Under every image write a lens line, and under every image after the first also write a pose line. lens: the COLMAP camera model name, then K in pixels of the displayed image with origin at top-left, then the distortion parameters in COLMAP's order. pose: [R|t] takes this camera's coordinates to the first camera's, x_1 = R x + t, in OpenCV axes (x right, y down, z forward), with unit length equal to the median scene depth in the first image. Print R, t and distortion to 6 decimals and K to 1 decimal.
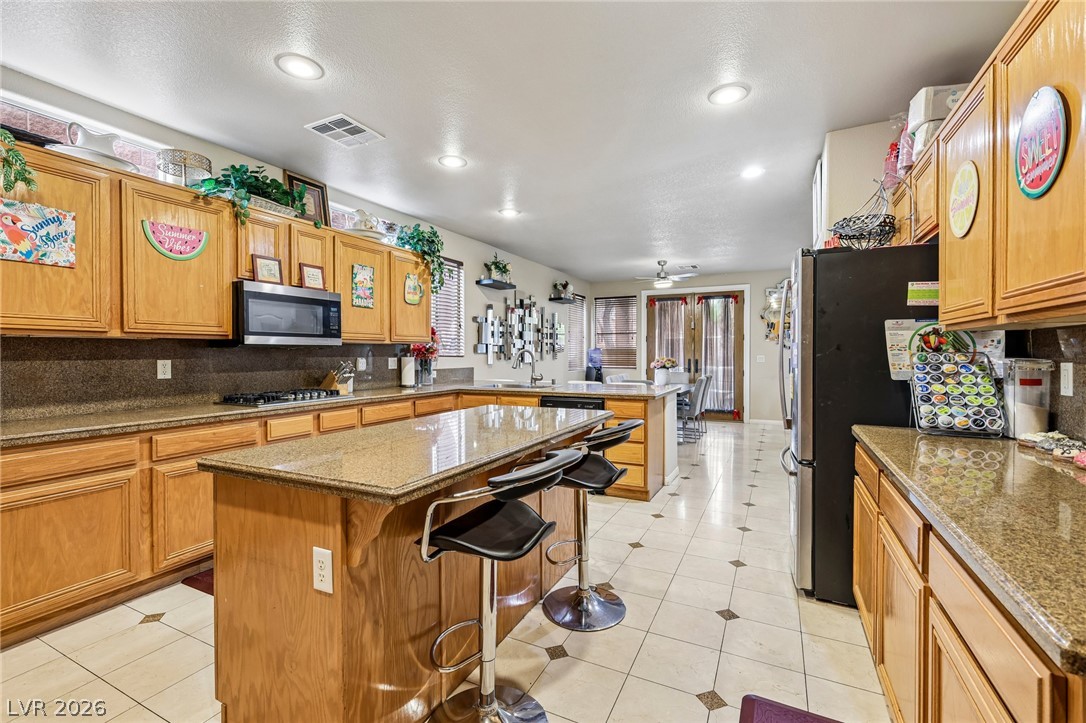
lens RADIAL K [[470.1, 0, 542.7], [0, 470.1, 356.7], [0, 0, 1]] dist [0.003199, -0.000034]
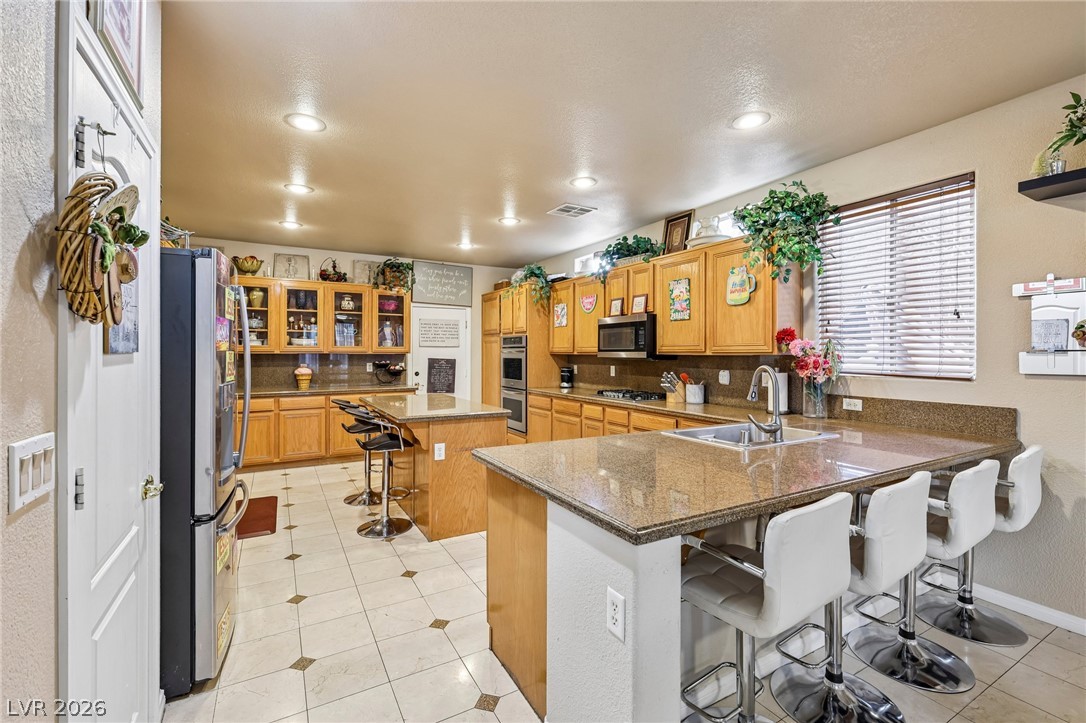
lens RADIAL K [[470.1, 0, 542.8], [0, 470.1, 354.2], [0, 0, 1]] dist [0.003199, -0.000034]
pose [[-0.552769, 0.002627, -0.833330, 0.586804], [-0.007071, 0.999944, 0.007843, -0.034666], [0.833305, 0.010228, -0.552720, 1.221513]]
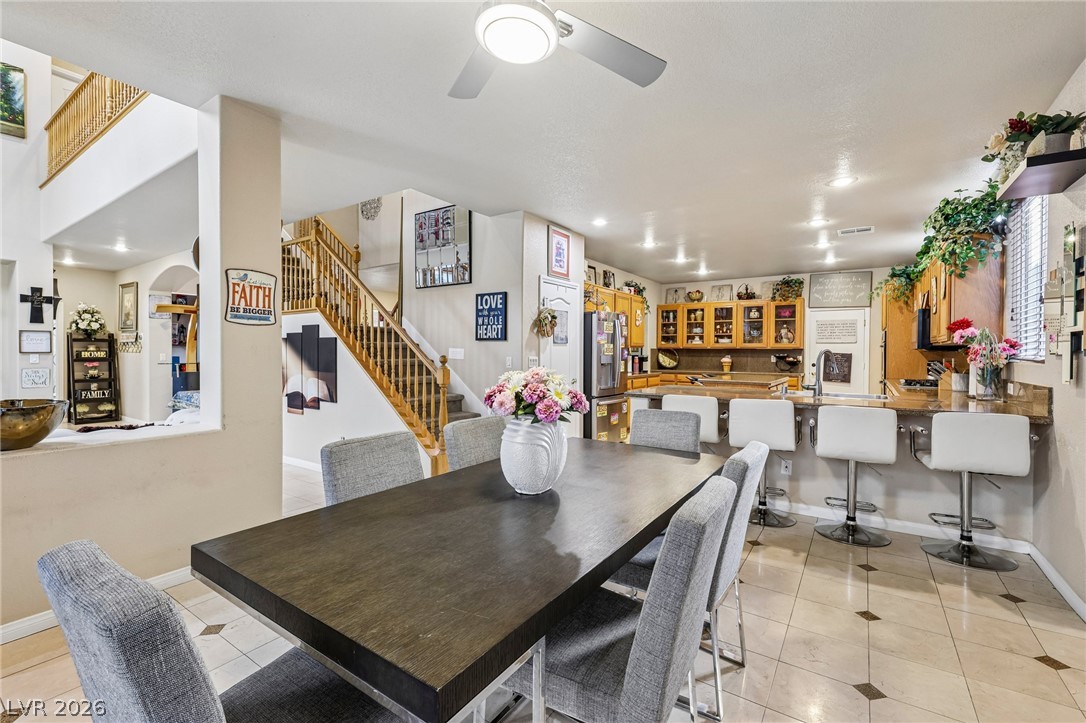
lens RADIAL K [[470.1, 0, 545.2], [0, 470.1, 357.3], [0, 0, 1]] dist [0.003199, -0.000034]
pose [[-0.991742, -0.007140, 0.128052, 0.366312], [-0.004883, 0.999827, 0.017930, -0.016201], [-0.128158, 0.017157, -0.991605, 2.072199]]
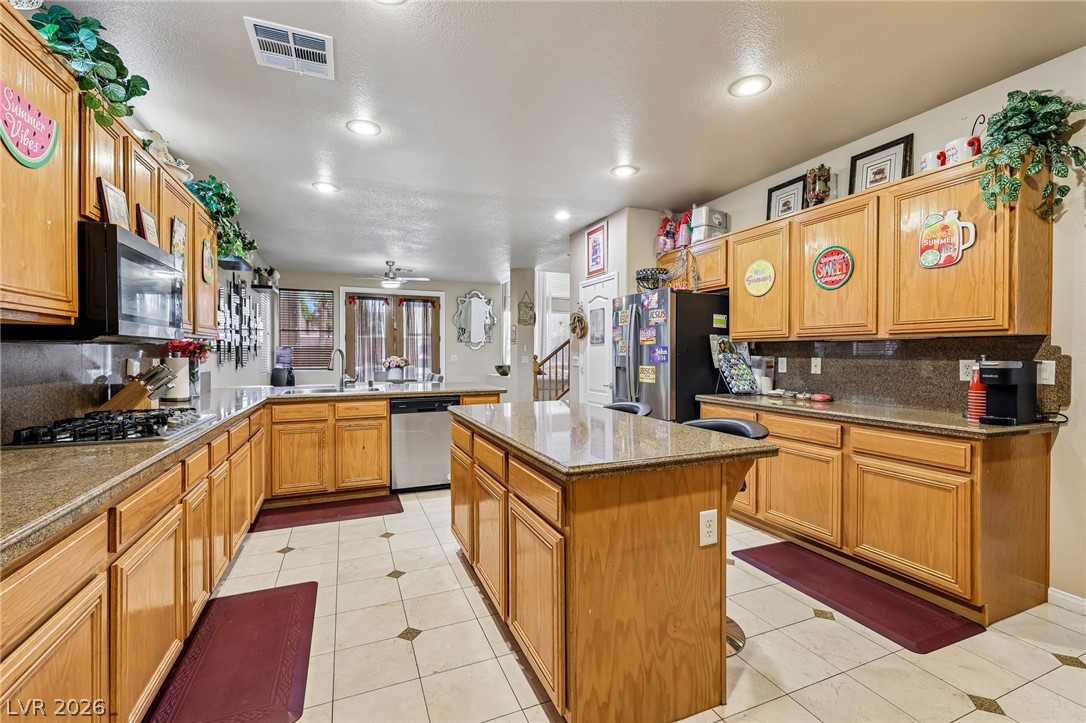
lens RADIAL K [[470.1, 0, 544.1], [0, 470.1, 357.3], [0, 0, 1]] dist [0.003199, -0.000034]
pose [[0.647601, -0.004601, 0.761966, -0.514504], [0.003197, 0.999989, 0.003321, 0.000027], [-0.761973, 0.000285, 0.647609, 0.161099]]
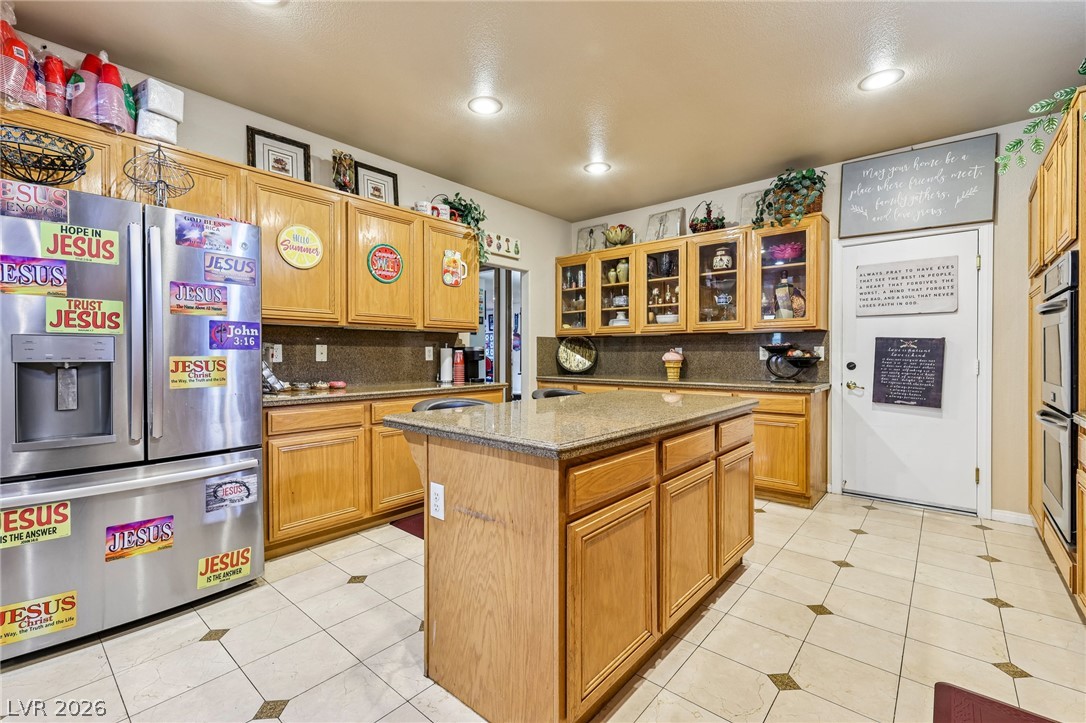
lens RADIAL K [[470.1, 0, 546.3], [0, 470.1, 356.9], [0, 0, 1]] dist [0.003199, -0.000034]
pose [[-0.970747, -0.000914, 0.240101, -0.143444], [0.002239, 0.999915, 0.012856, 0.015700], [-0.240092, 0.013018, -0.970663, 0.989145]]
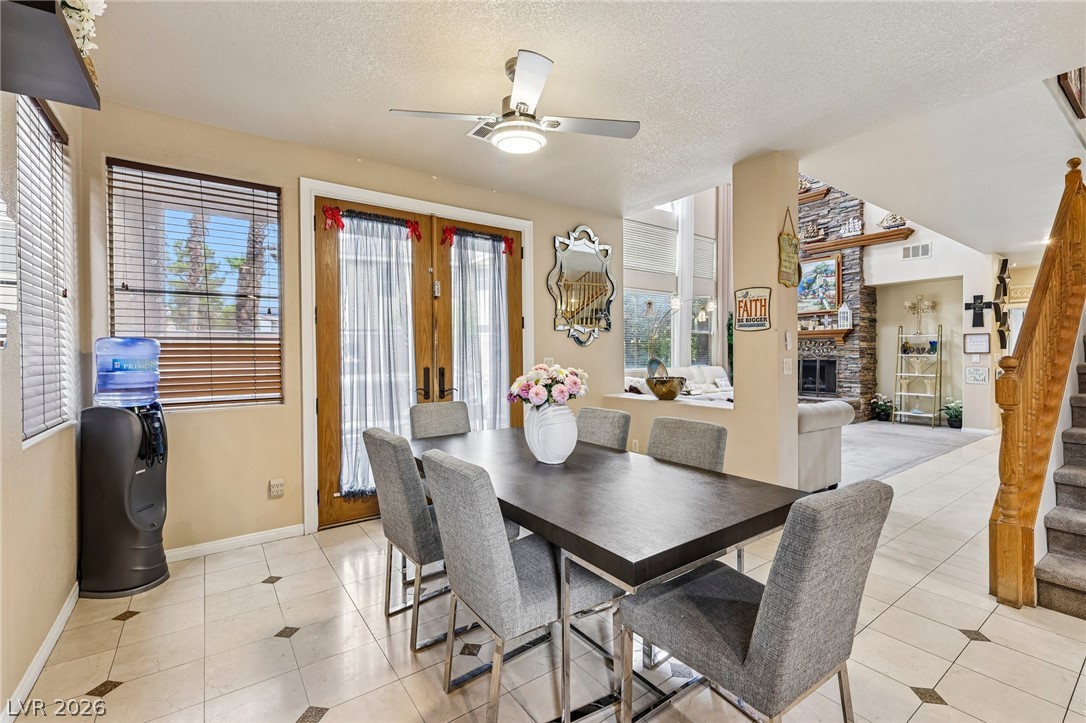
lens RADIAL K [[470.1, 0, 544.2], [0, 470.1, 356.2], [0, 0, 1]] dist [0.003199, -0.000034]
pose [[0.462369, -0.009115, 0.886641, -0.041123], [0.013107, 0.999908, 0.003444, -0.010845], [-0.886591, 0.010029, 0.462446, 1.426419]]
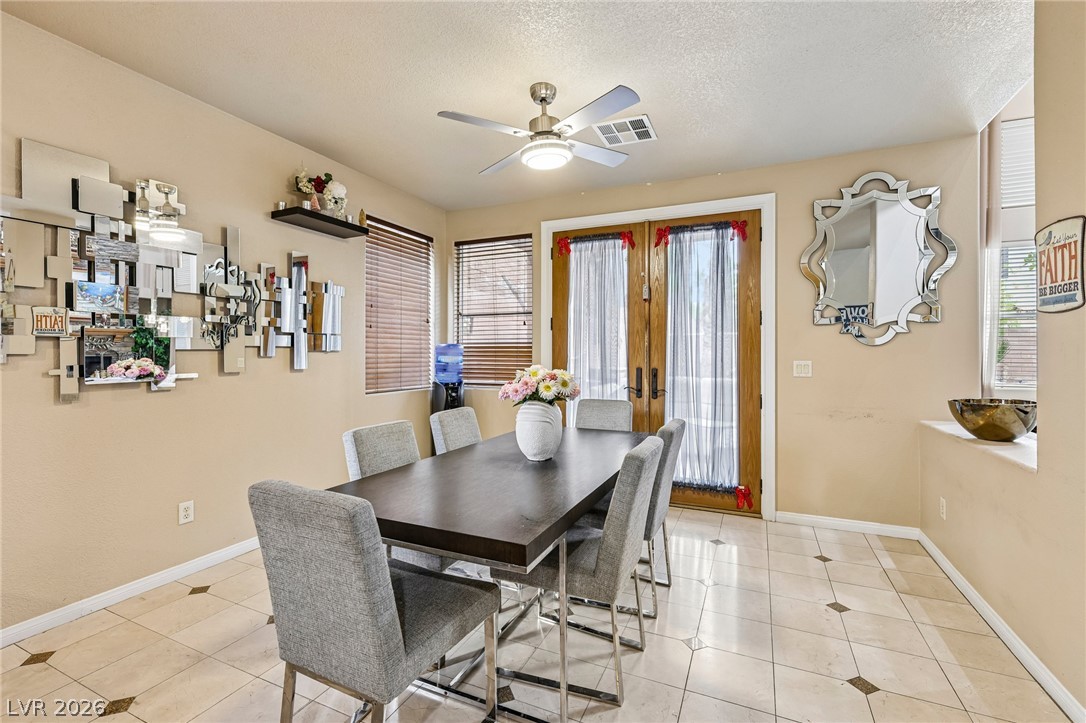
lens RADIAL K [[470.1, 0, 546.9], [0, 470.1, 354.0], [0, 0, 1]] dist [0.003199, -0.000034]
pose [[0.998998, 0.002463, 0.044691, 0.410641], [-0.002150, 0.999973, -0.007051, -0.009129], [-0.044707, 0.006948, 0.998976, 1.114939]]
